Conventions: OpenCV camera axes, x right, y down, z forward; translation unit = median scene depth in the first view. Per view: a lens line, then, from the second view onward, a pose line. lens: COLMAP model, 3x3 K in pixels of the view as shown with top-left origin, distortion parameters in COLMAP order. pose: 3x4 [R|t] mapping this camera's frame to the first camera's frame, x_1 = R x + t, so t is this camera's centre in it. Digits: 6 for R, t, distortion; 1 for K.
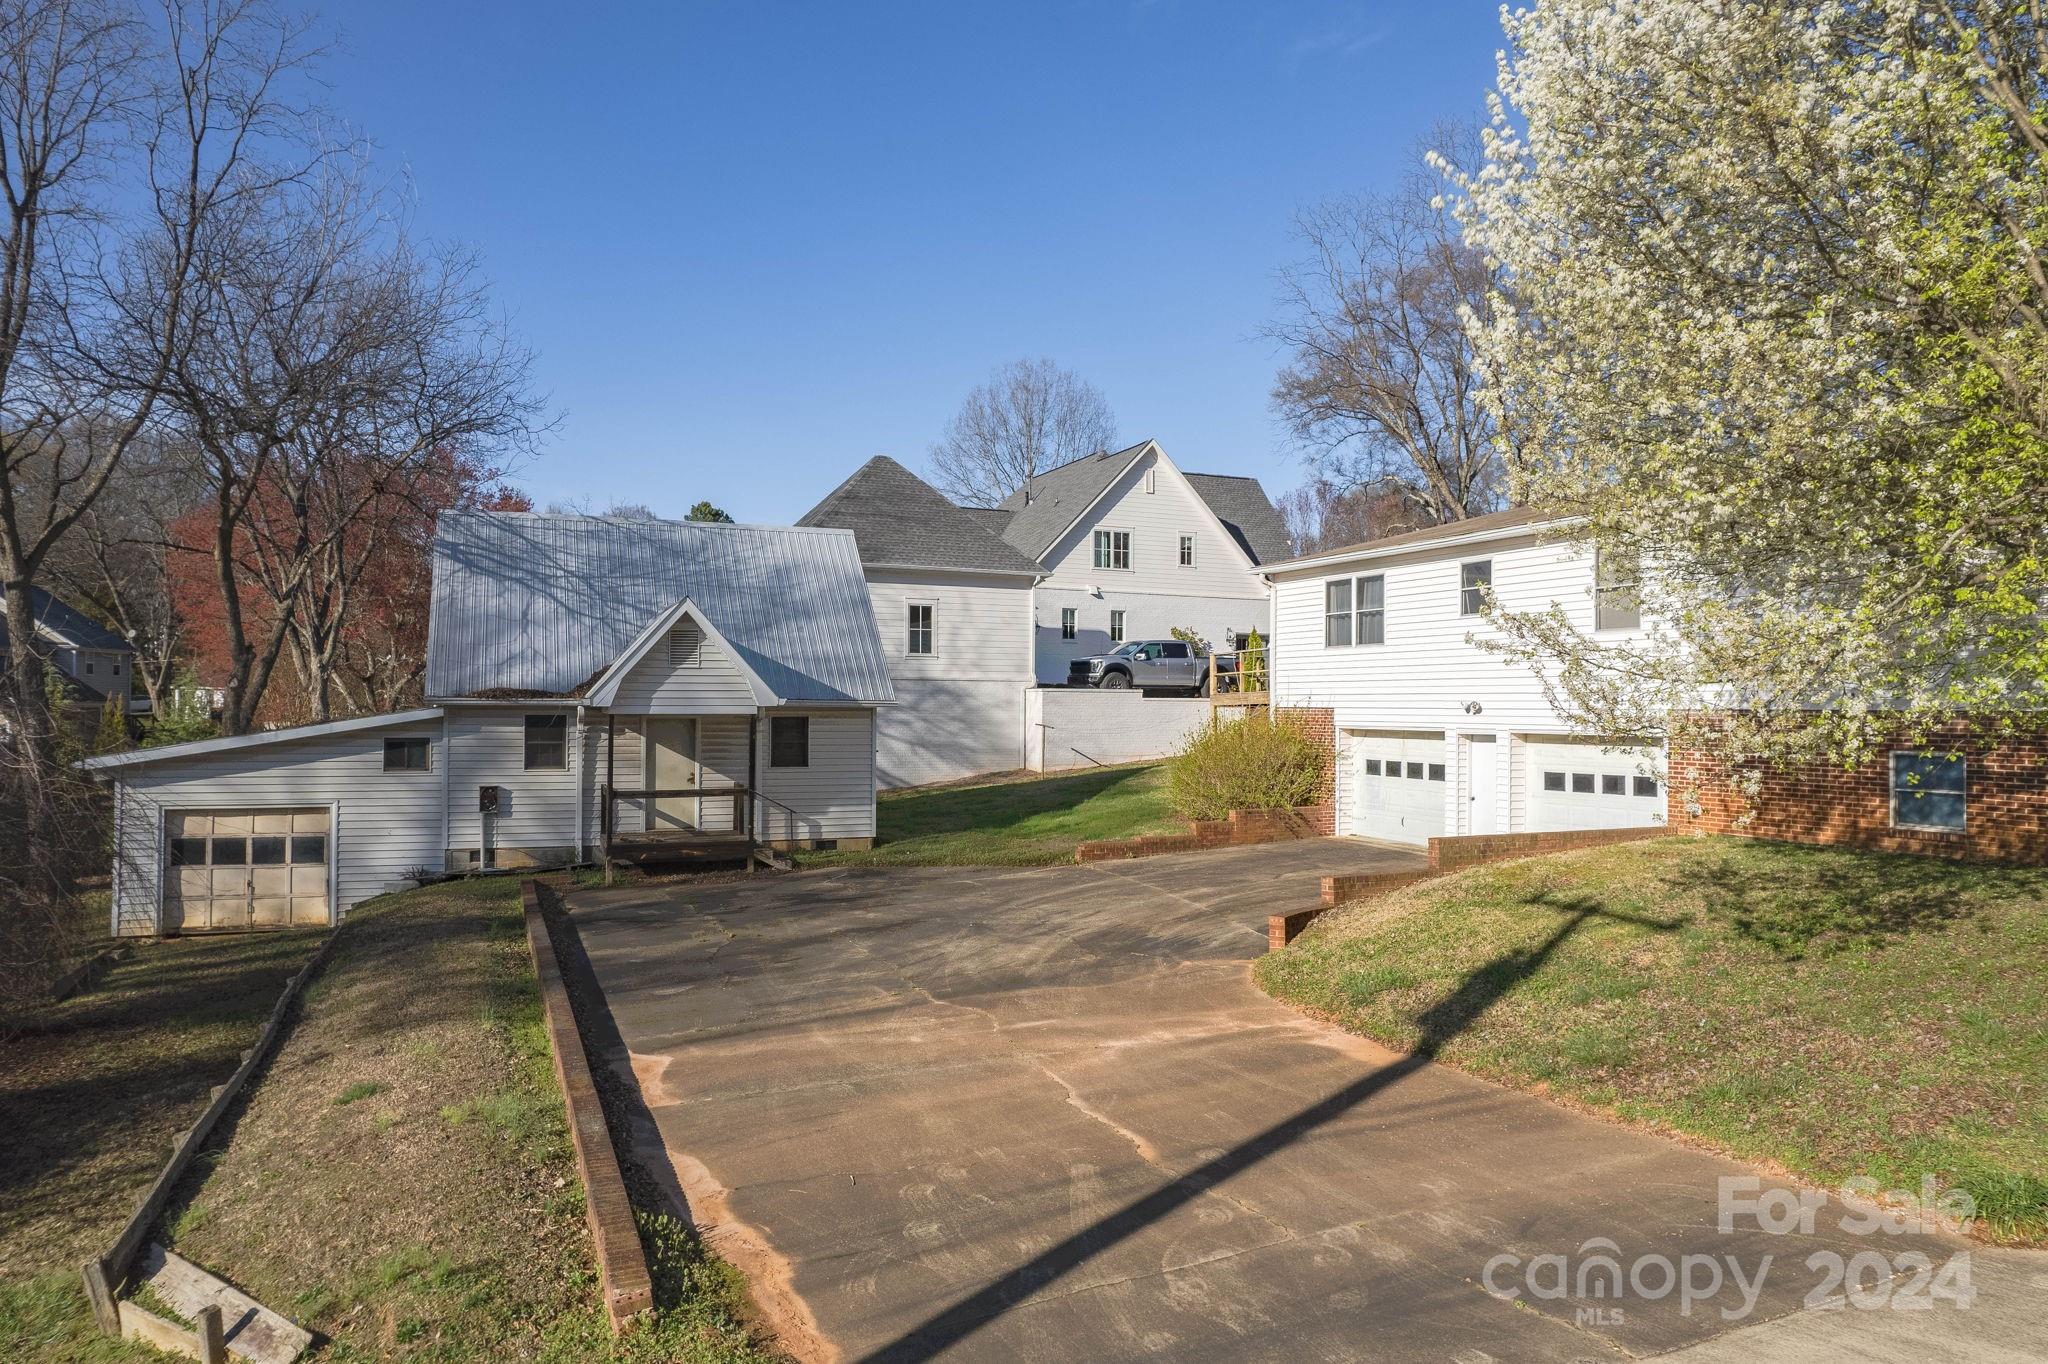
lens RADIAL K [[1322.1, 0, 1027.4], [0, 1322.1, 667.5], [0, 0, 1]] dist [-0.062317, 0.060011]
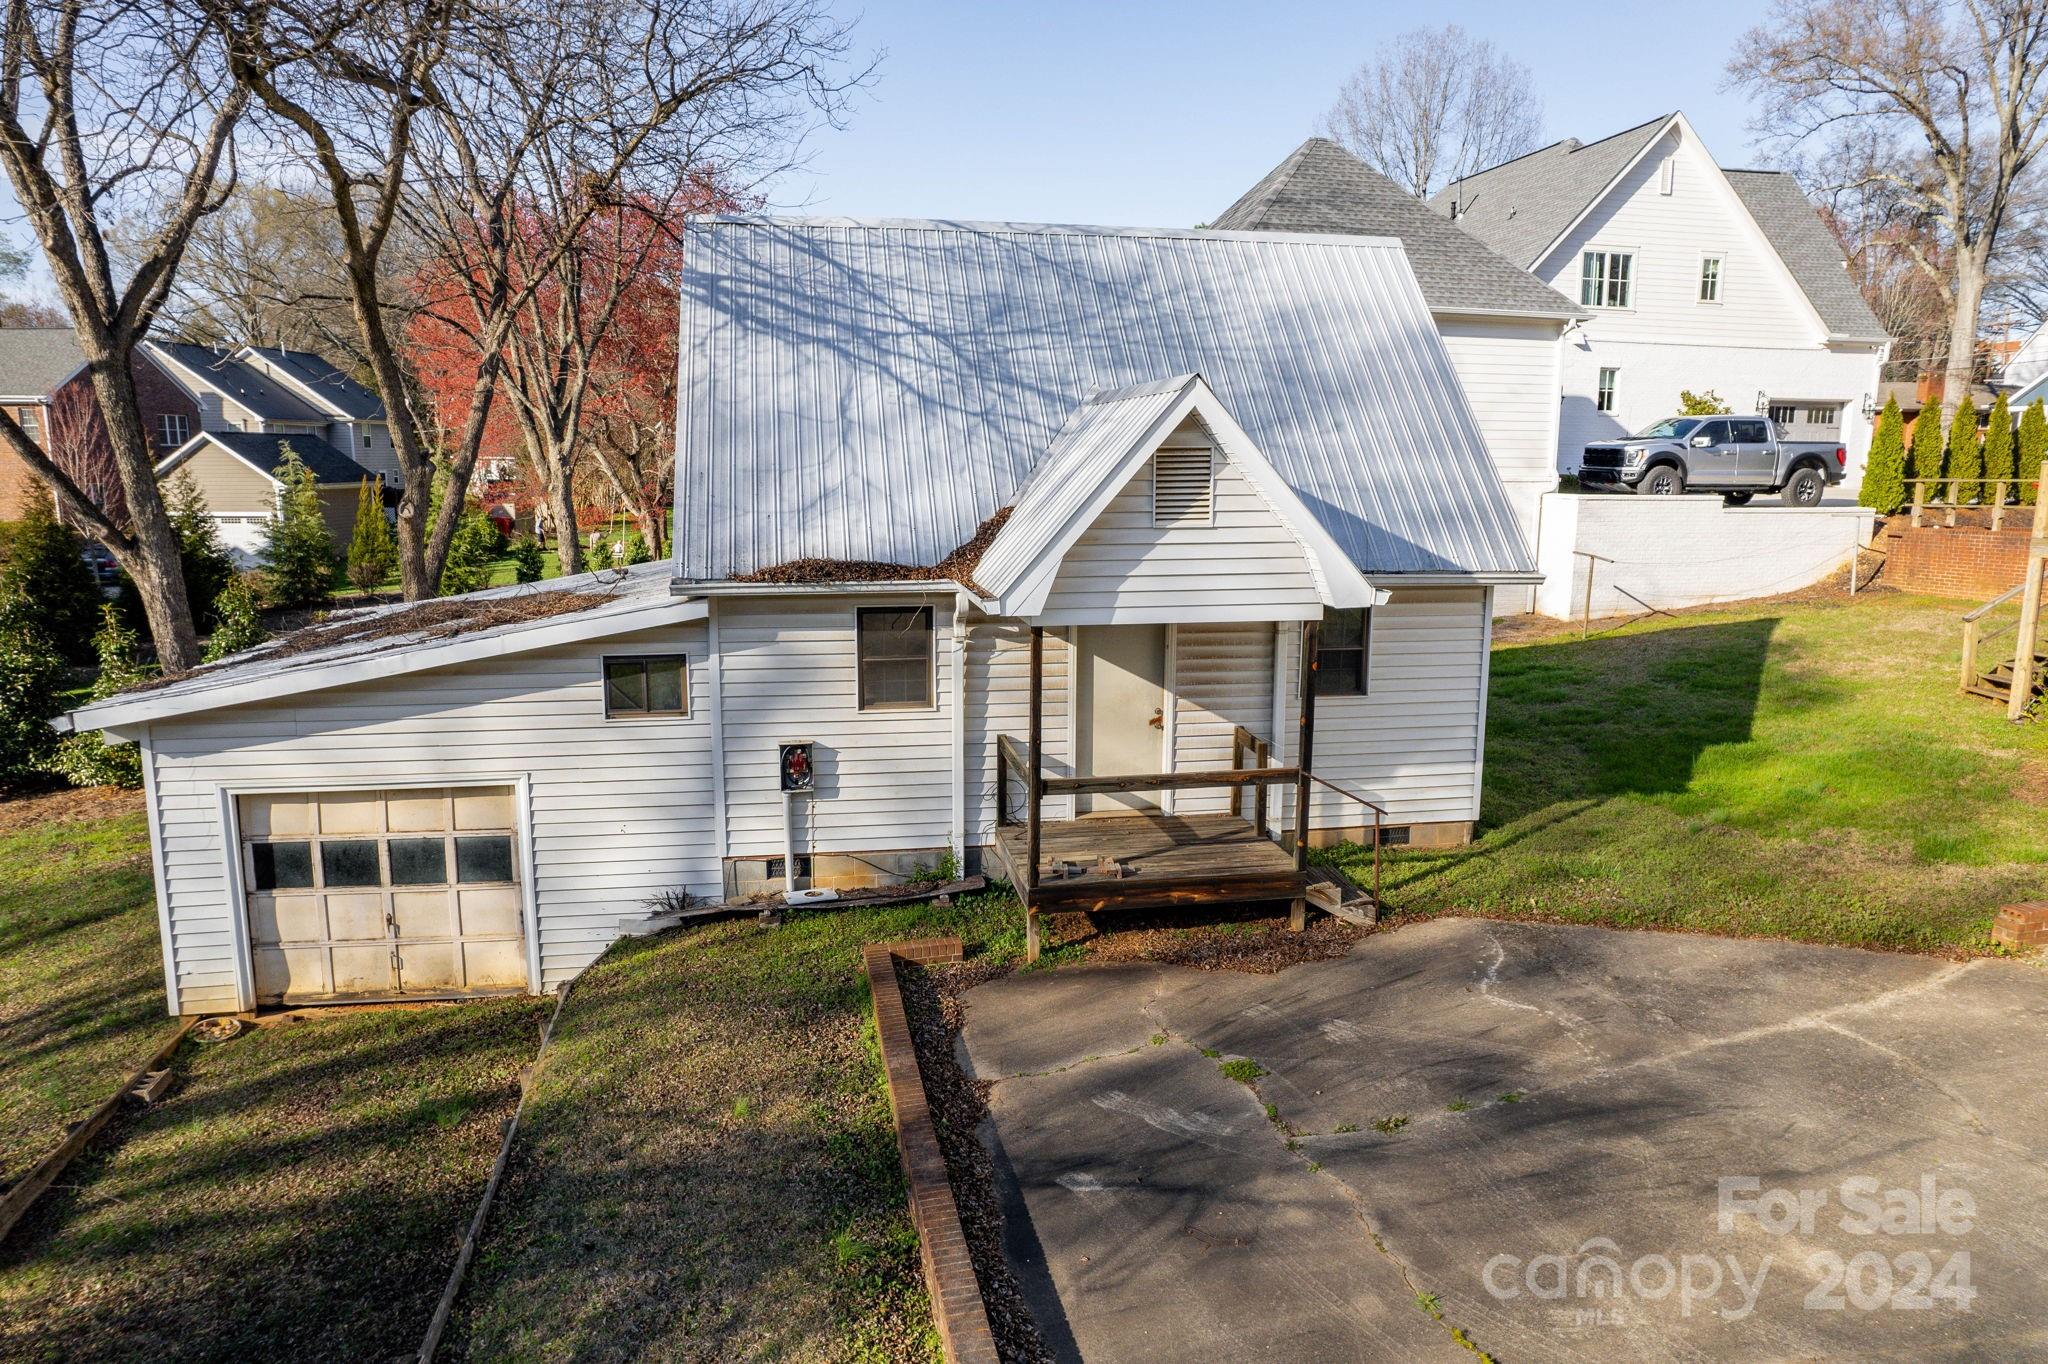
lens RADIAL K [[1351.9, 0, 1040.7], [0, 1351.9, 667.1], [0, 0, 1]] dist [-0.059290, 0.075876]
pose [[0.982235, 0.028339, -0.185504, -0.200398], [0.005729, 0.983542, 0.180587, -0.035573], [0.187568, -0.178442, 0.965907, 0.466928]]
